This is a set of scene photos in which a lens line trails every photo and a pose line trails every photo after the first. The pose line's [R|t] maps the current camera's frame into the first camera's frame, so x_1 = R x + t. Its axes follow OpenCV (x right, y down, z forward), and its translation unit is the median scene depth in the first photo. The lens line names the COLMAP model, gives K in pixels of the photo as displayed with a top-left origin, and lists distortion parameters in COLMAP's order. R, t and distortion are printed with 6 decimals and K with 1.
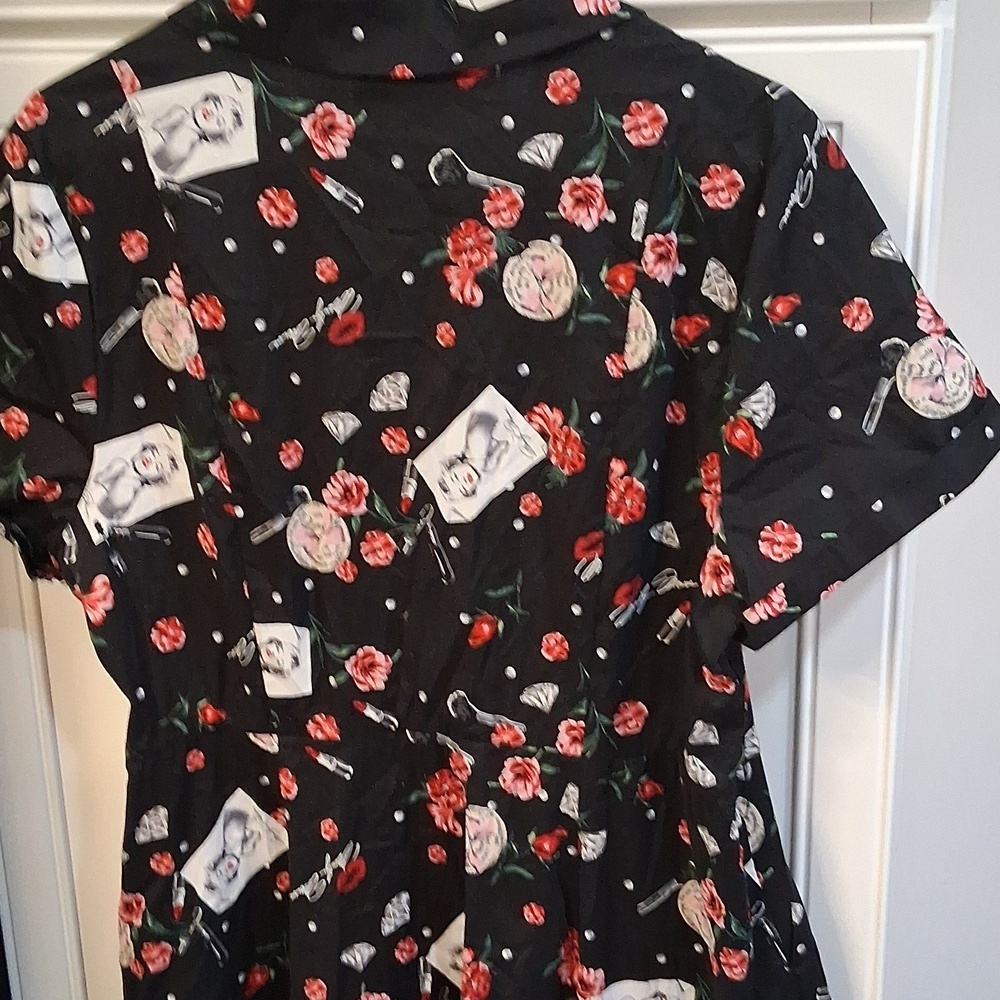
lens RADIAL K [[1591.6, 0, 499.3], [0, 1591.6, 522.1], [0, 0, 1]] dist [0.109196, 0.067293]
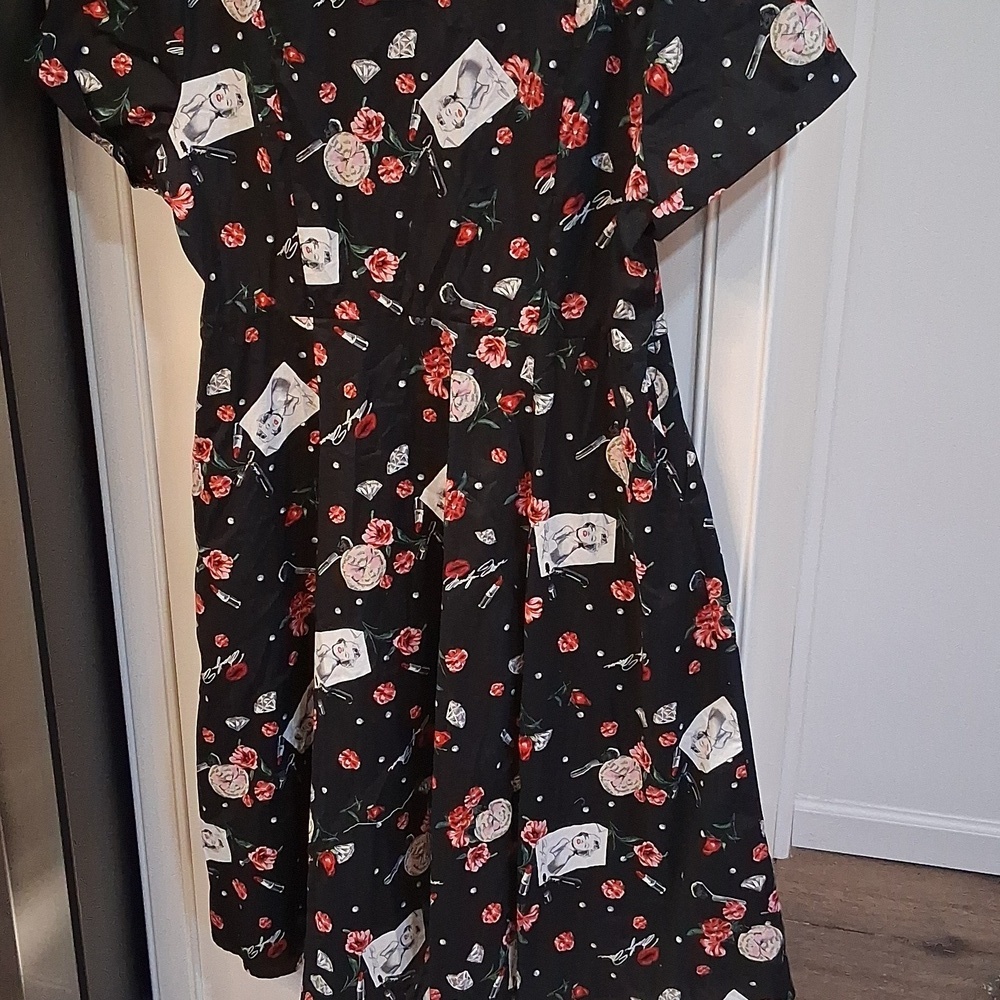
lens RADIAL K [[1576.6, 0, 515.2], [0, 1576.6, 498.6], [0, 0, 1]] dist [0.130617, -0.039615]
pose [[0.999197, 0.038668, -0.010513, 0.052870], [-0.037843, 0.996844, 0.069783, 0.193858], [0.013178, -0.069329, 0.997507, -0.348770]]
